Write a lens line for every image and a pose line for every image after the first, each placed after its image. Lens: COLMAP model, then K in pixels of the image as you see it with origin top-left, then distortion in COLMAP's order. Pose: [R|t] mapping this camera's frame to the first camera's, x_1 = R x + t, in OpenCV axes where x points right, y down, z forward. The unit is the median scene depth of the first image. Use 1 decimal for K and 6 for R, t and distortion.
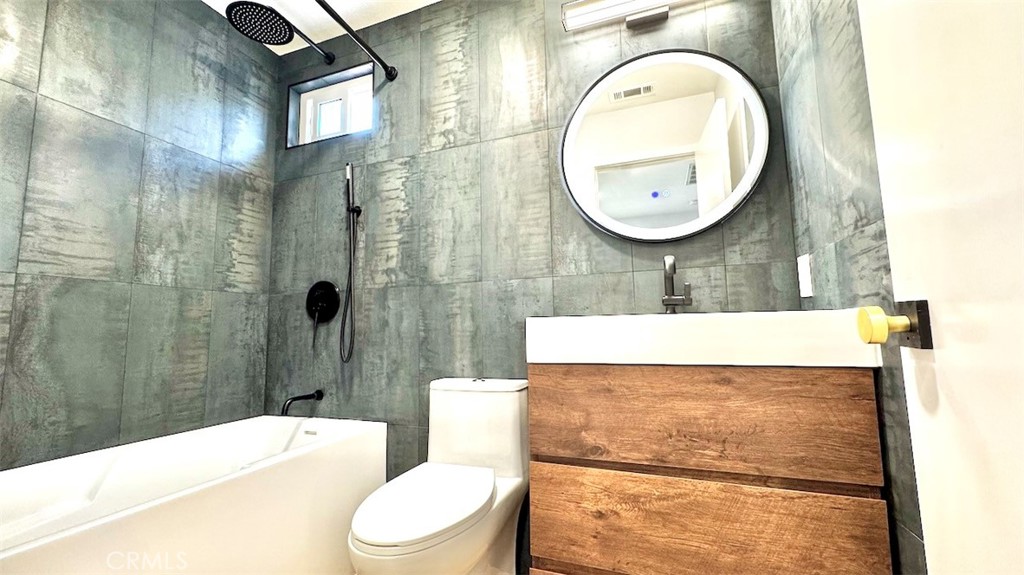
lens RADIAL K [[407.4, 0, 510.5], [0, 407.4, 289.5], [0, 0, 1]] dist [-0.001957, -0.000060]
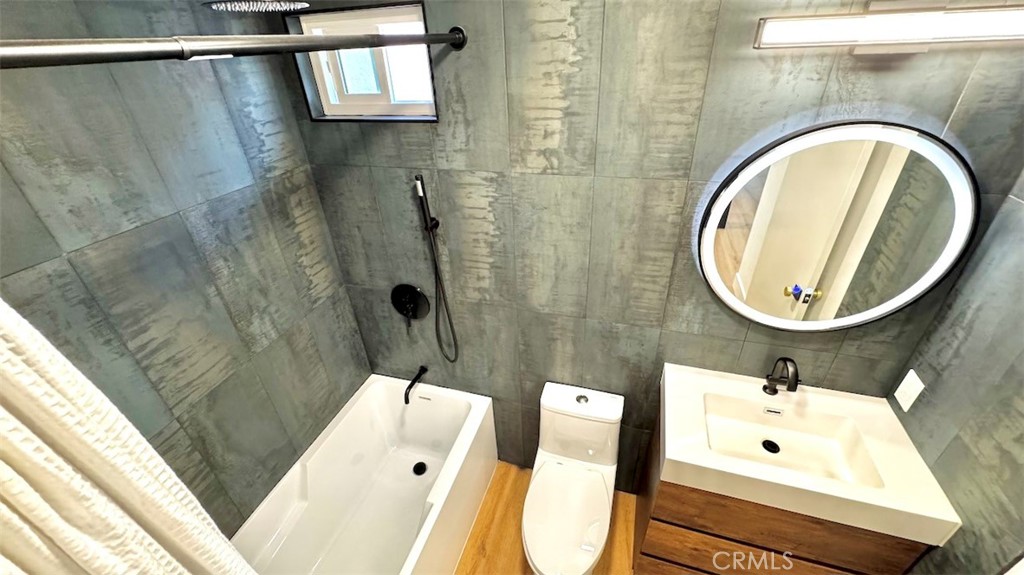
lens RADIAL K [[407.4, 0, 511.4], [0, 407.4, 289.1], [0, 0, 1]] dist [-0.001957, -0.000060]
pose [[0.998448, -0.048367, 0.027601, -0.261325], [0.021721, 0.794619, 0.606719, -0.652533], [-0.051278, -0.605178, 0.794437, 0.231575]]
